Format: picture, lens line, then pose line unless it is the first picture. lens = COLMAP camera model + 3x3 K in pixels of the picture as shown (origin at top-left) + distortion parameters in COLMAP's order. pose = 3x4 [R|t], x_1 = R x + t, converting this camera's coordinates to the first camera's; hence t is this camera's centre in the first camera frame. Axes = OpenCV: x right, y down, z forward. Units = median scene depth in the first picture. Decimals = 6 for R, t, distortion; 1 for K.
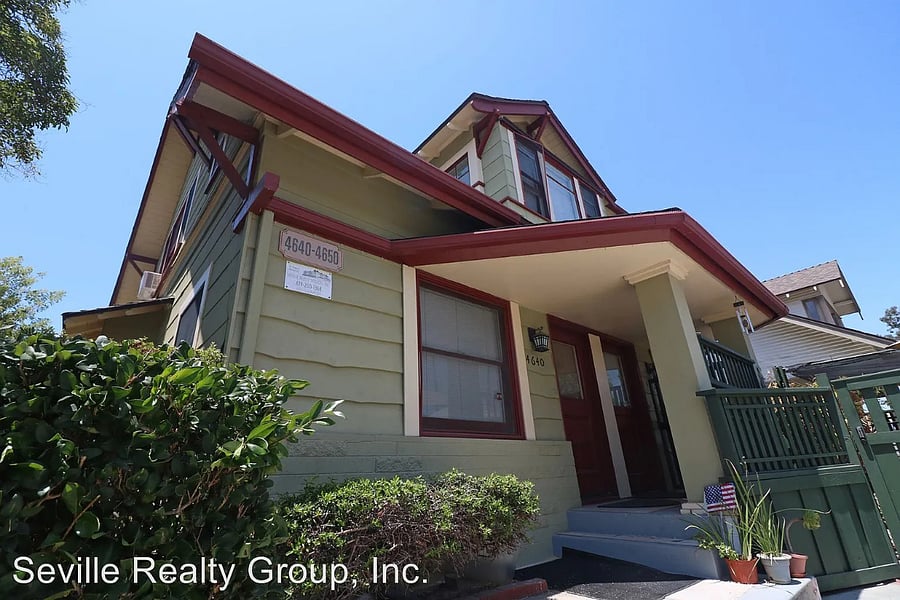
lens RADIAL K [[416.0, 0, 450.0], [0, 416.0, 300.0], [0, 0, 1]] dist [0.000344, -0.013072]
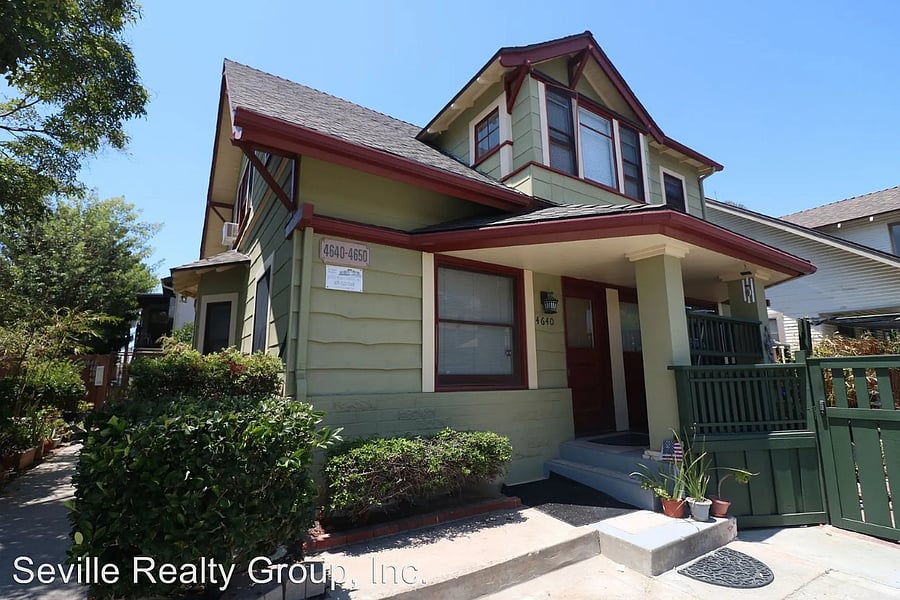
lens RADIAL K [[416.0, 0, 450.0], [0, 416.0, 300.0], [0, 0, 1]] dist [0.000344, -0.013072]
pose [[0.988200, 0.017529, -0.152163, 0.148417], [0.018576, 0.972382, 0.232654, -0.226365], [0.152039, -0.232736, 0.960582, -0.164797]]
